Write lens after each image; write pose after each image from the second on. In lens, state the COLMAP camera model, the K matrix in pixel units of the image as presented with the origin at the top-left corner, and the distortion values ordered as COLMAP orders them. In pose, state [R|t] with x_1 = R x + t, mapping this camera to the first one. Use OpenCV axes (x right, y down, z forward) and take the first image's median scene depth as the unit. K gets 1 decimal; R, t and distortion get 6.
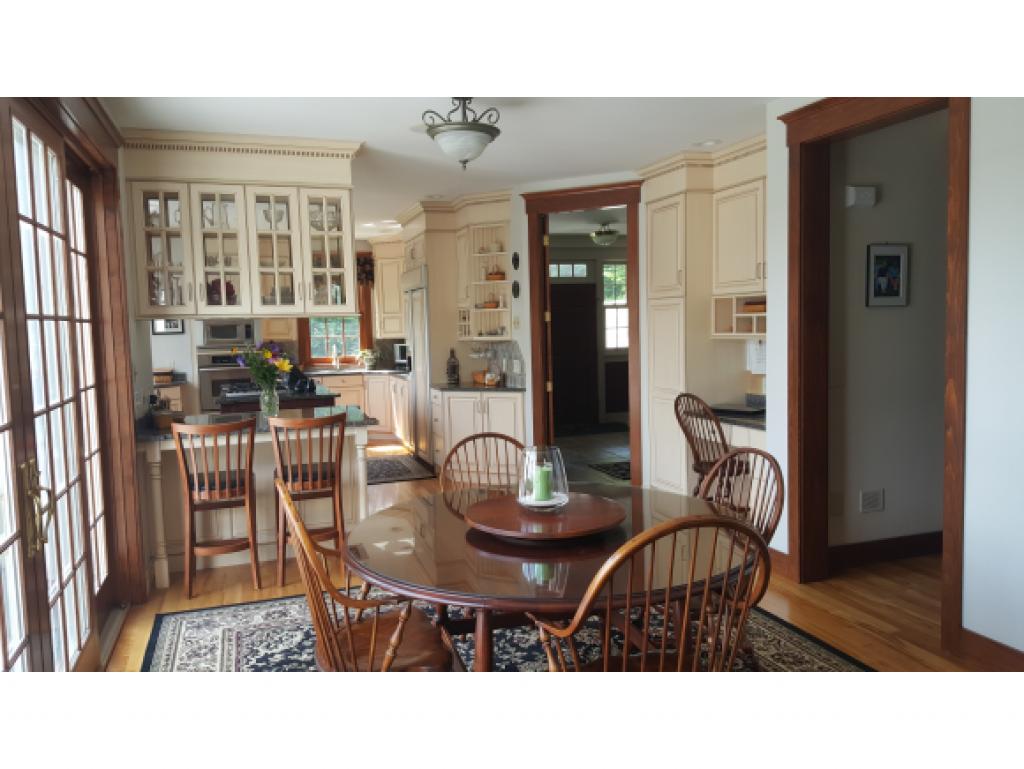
lens RADIAL K [[743.3, 0, 518.9], [0, 743.3, 379.8], [0, 0, 1]] dist [0.149701, -0.251443]
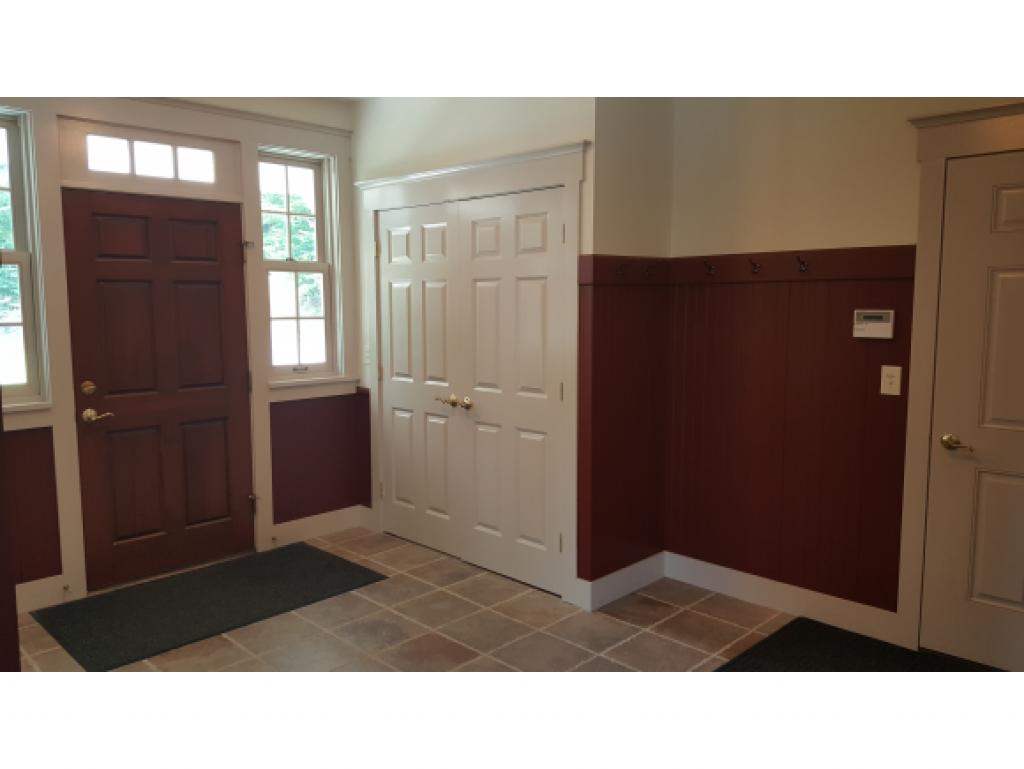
lens RADIAL K [[762.6, 0, 506.6], [0, 762.6, 387.0], [0, 0, 1]] dist [0.163012, -0.250779]
pose [[0.907164, -0.022083, 0.420198, 0.085920], [0.009819, 0.999461, 0.031328, -0.068313], [-0.420663, -0.024293, 0.906892, 0.876545]]
